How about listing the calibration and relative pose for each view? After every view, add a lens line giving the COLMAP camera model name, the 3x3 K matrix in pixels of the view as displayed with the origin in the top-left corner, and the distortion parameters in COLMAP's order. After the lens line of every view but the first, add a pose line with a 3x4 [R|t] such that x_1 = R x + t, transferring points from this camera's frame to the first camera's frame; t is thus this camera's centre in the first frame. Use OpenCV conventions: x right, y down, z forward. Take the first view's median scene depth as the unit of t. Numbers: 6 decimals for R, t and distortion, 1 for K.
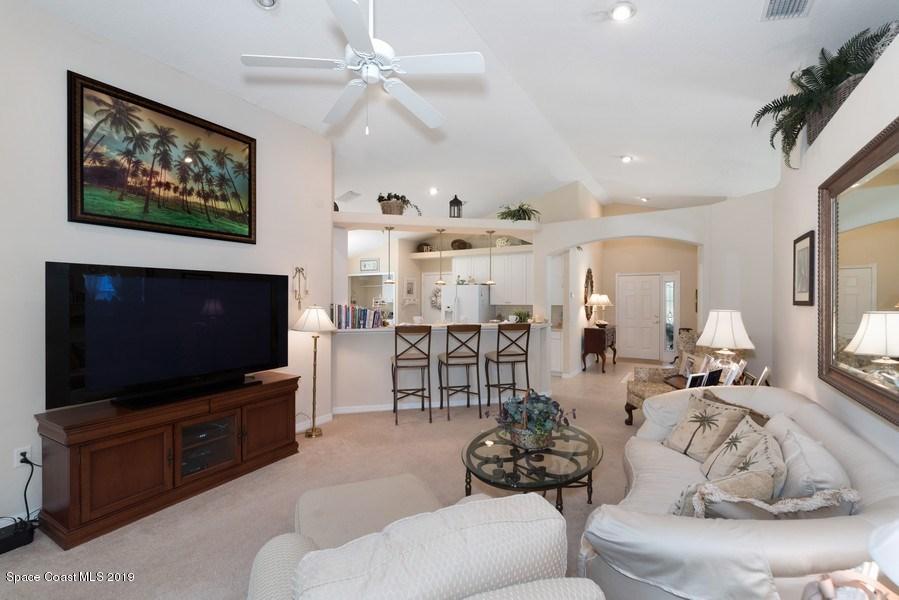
lens RADIAL K [[389.8, 0, 450.4], [0, 389.8, 299.9], [0, 0, 1]] dist [0.001198, 0.000016]
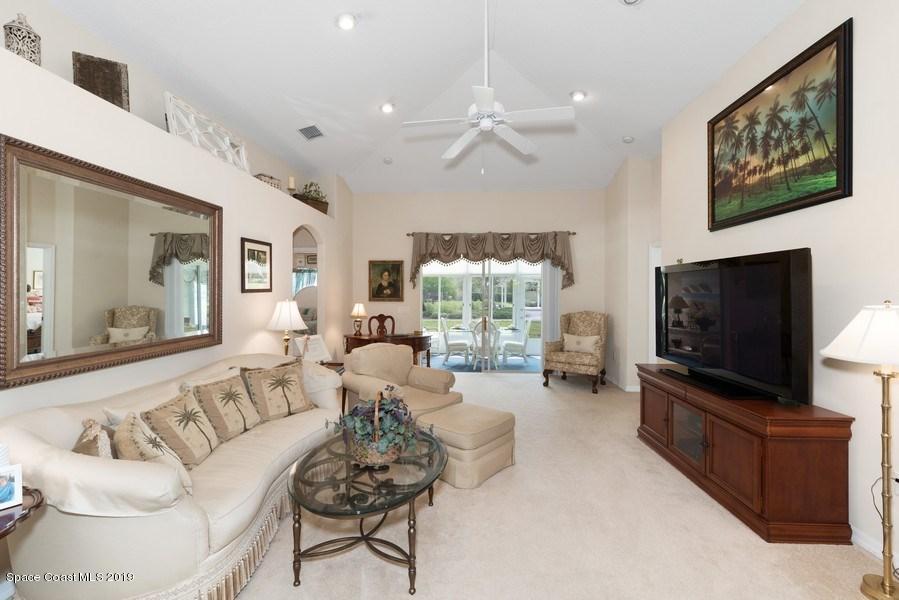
lens RADIAL K [[389.8, 0, 449.9], [0, 389.8, 294.2], [0, 0, 1]] dist [0.001198, 0.000016]
pose [[-0.876852, 0.000521, -0.480761, 0.381935], [-0.002099, 0.999986, 0.004913, 0.006306], [0.480757, 0.005317, -0.876838, 1.462685]]
